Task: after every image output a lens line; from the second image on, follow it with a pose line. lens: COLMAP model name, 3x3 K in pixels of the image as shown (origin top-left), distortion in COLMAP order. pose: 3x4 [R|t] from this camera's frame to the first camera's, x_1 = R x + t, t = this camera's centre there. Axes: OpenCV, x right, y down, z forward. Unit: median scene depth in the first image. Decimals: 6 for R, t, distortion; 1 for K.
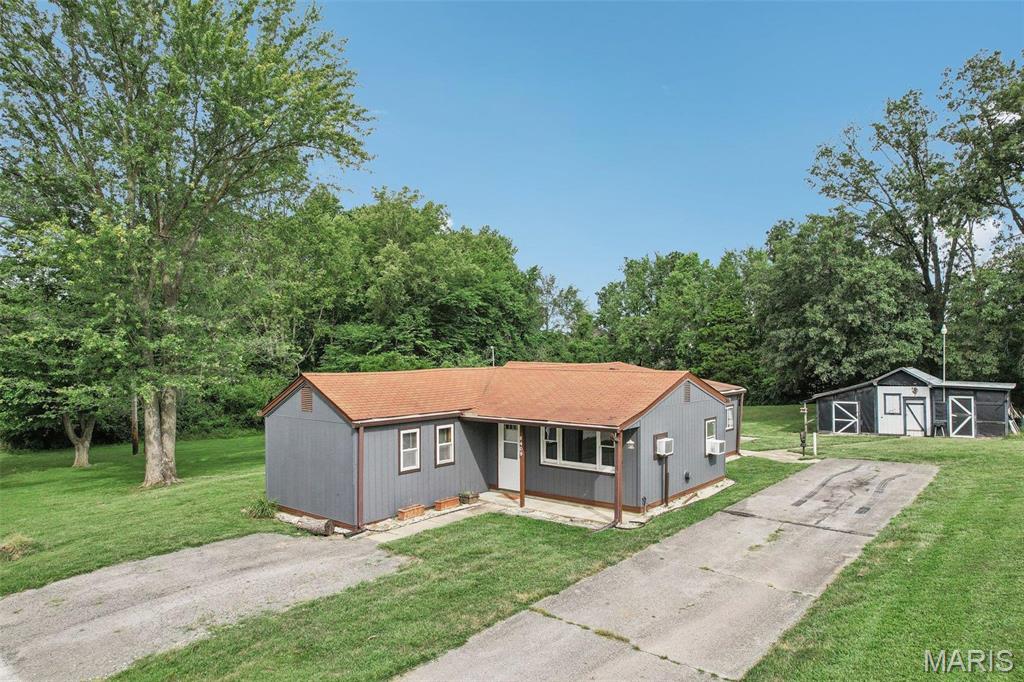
lens RADIAL K [[677.3, 0, 512.0], [0, 677.3, 341.0], [0, 0, 1]] dist [-0.029333, 0.002432]
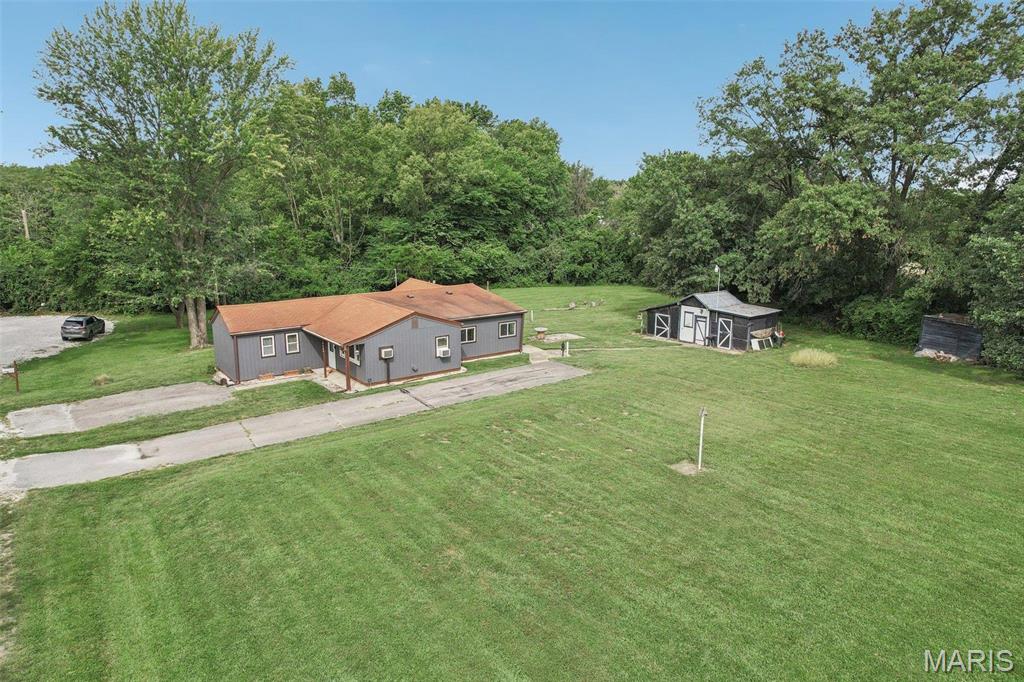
lens RADIAL K [[682.0, 0, 507.7], [0, 682.0, 329.5], [0, 0, 1]] dist [-0.046185, -0.000512]
pose [[0.971876, 0.059803, -0.227774, 0.556985], [-0.011402, 0.978033, 0.208138, -0.175376], [0.235218, -0.199687, 0.951208, -0.407036]]
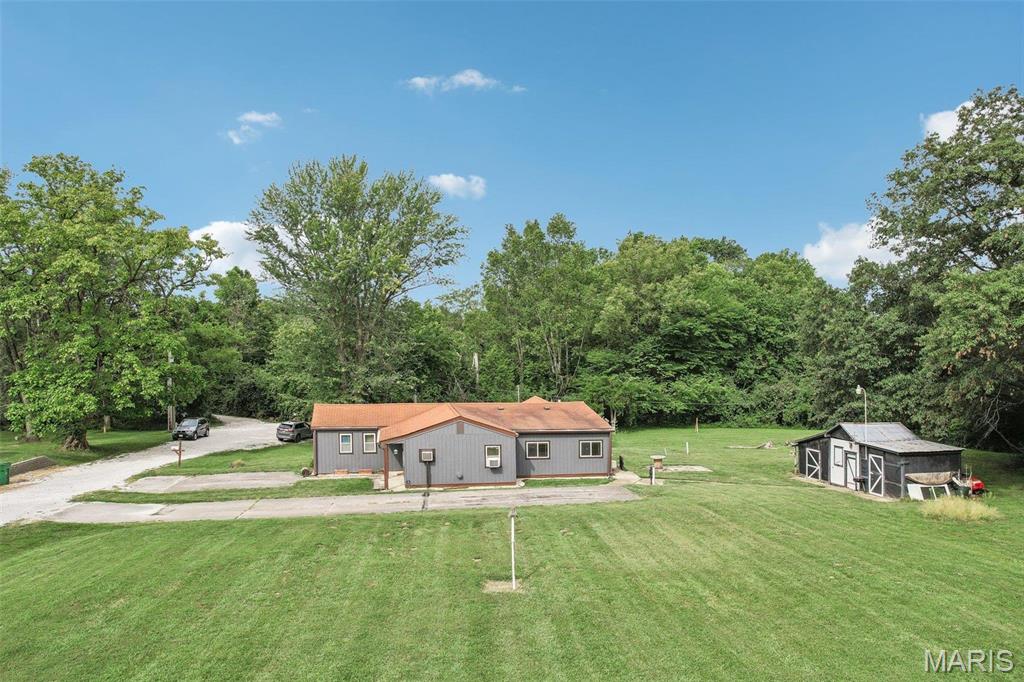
lens RADIAL K [[682.0, 0, 507.7], [0, 682.0, 329.5], [0, 0, 1]] dist [-0.046185, -0.000512]
pose [[0.755882, -0.004154, -0.654695, 0.920024], [-0.002915, 0.999949, -0.009709, -0.099736], [0.654702, 0.009247, 0.755831, -0.157568]]
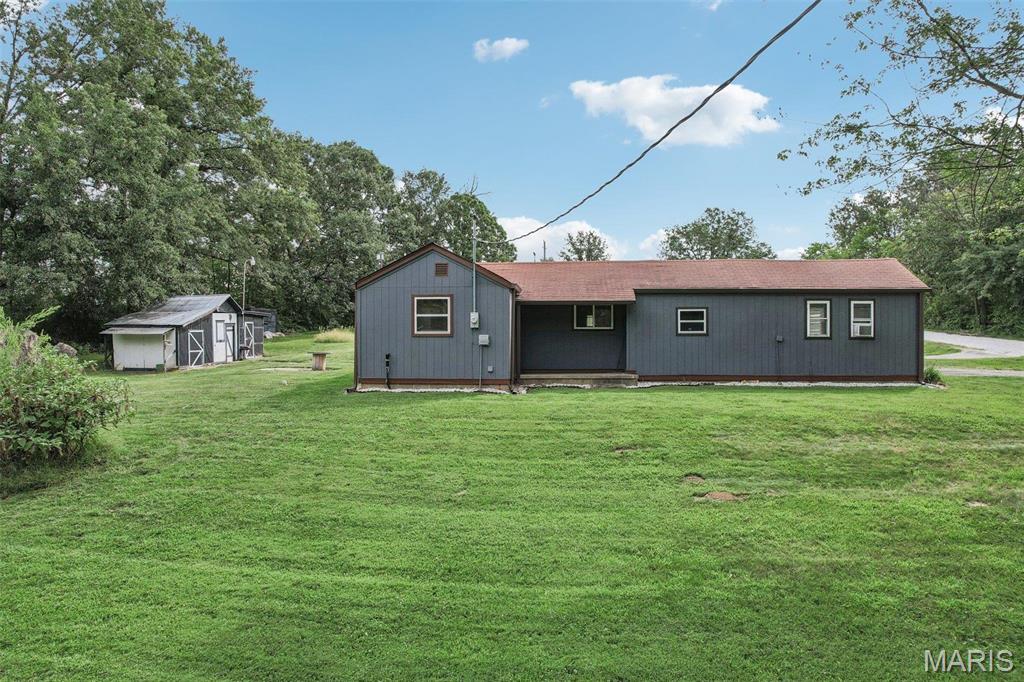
lens RADIAL K [[682.0, 0, 507.7], [0, 682.0, 329.5], [0, 0, 1]] dist [-0.046185, -0.000512]
pose [[-0.564670, 0.014332, 0.825192, -0.502773], [-0.003170, 0.999804, -0.019534, 0.116025], [-0.825311, -0.013646, -0.564514, 1.279132]]
